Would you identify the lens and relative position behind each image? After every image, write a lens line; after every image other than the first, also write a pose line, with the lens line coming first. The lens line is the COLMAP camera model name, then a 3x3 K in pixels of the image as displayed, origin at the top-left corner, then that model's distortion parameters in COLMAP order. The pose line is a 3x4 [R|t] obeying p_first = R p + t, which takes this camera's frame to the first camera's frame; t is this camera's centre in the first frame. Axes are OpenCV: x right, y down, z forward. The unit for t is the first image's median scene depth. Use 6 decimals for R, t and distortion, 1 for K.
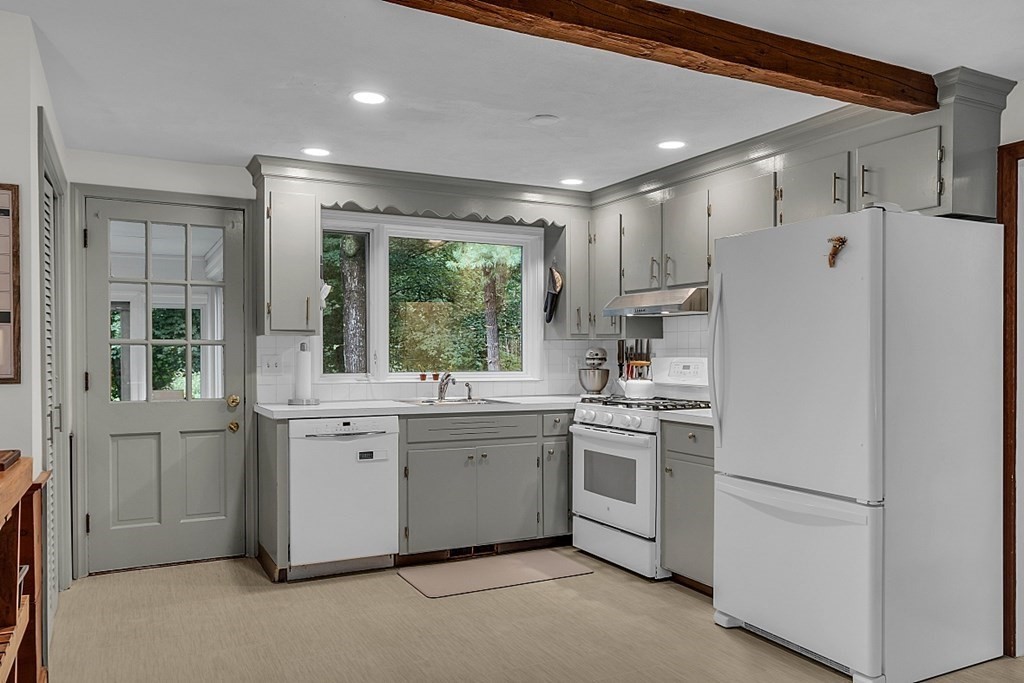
lens RADIAL K [[756.0, 0, 512.4], [0, 756.0, 350.1], [0, 0, 1]] dist [-0.006322, 0.000276]
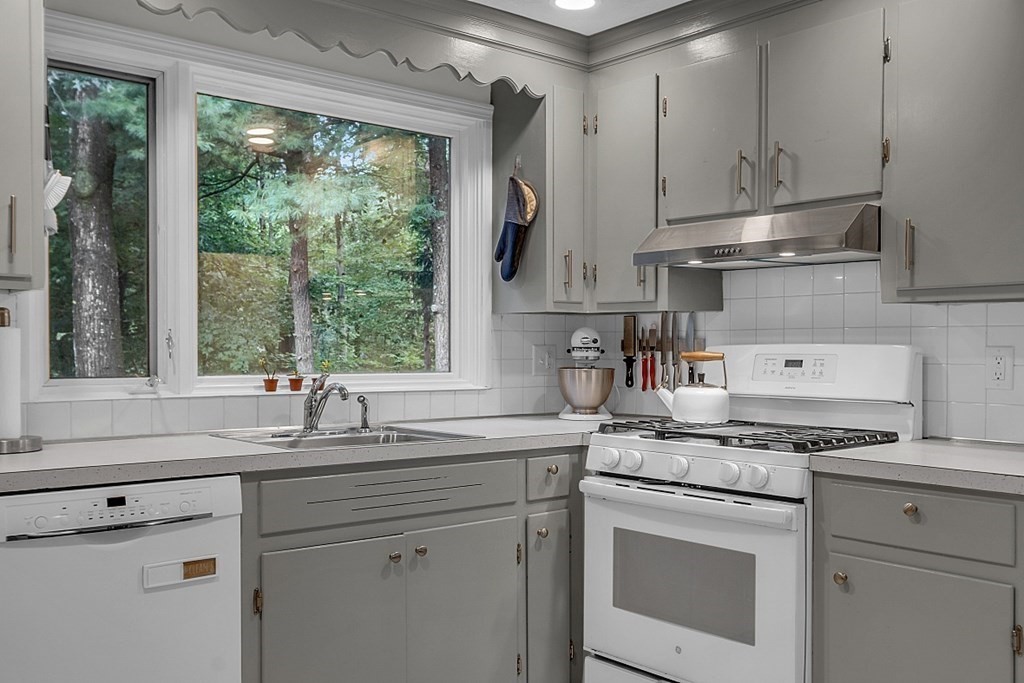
lens RADIAL K [[939.9, 0, 509.3], [0, 939.9, 355.8], [0, 0, 1]] dist [0.002280, 0.000000]
pose [[0.975692, 0.000654, 0.219147, -0.103255], [-0.002956, 0.999944, 0.010180, 0.010761], [-0.219128, -0.010580, 0.975639, 0.382870]]
